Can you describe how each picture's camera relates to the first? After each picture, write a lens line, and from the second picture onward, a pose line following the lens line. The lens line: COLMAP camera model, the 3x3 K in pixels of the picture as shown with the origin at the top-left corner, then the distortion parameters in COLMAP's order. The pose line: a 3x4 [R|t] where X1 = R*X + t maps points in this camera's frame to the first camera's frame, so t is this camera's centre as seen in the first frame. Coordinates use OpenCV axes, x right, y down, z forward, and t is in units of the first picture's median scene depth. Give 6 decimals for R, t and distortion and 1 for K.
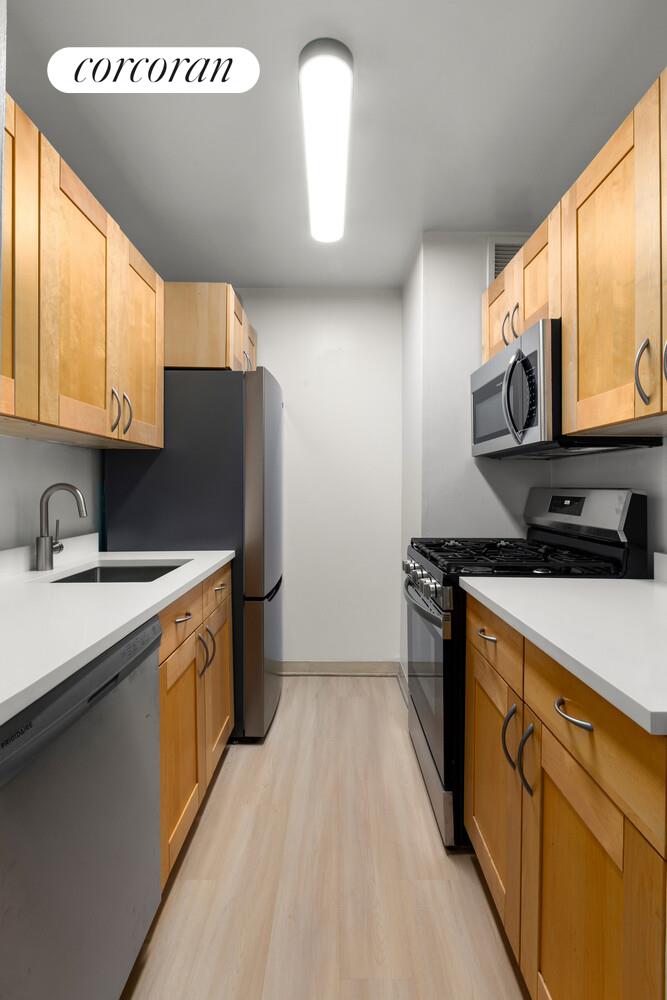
lens RADIAL K [[484.0, 0, 334.6], [0, 484.0, 471.6], [0, 0, 1]] dist [-0.000162, 0.000086]
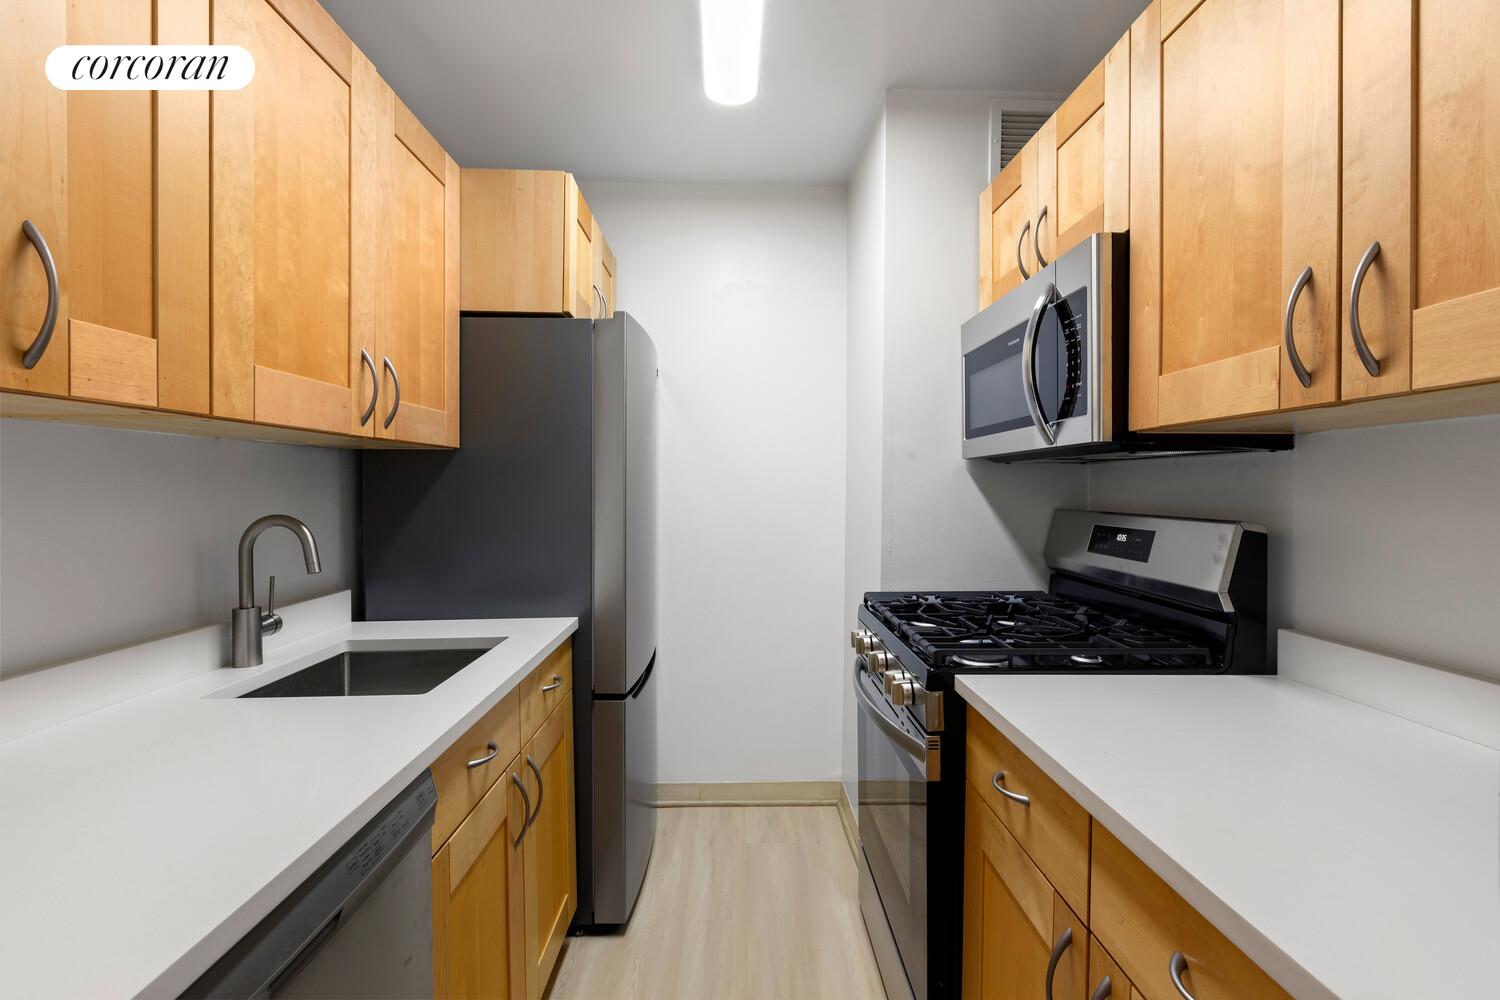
lens RADIAL K [[722.5, 0, 734.4], [0, 722.5, 497.4], [0, 0, 1]] dist [-0.000198, -0.000568]
pose [[0.999987, 0.004556, -0.002255, -0.009339], [-0.004456, 0.999096, 0.042287, -0.031267], [0.002445, -0.042276, 0.999103, 0.115783]]
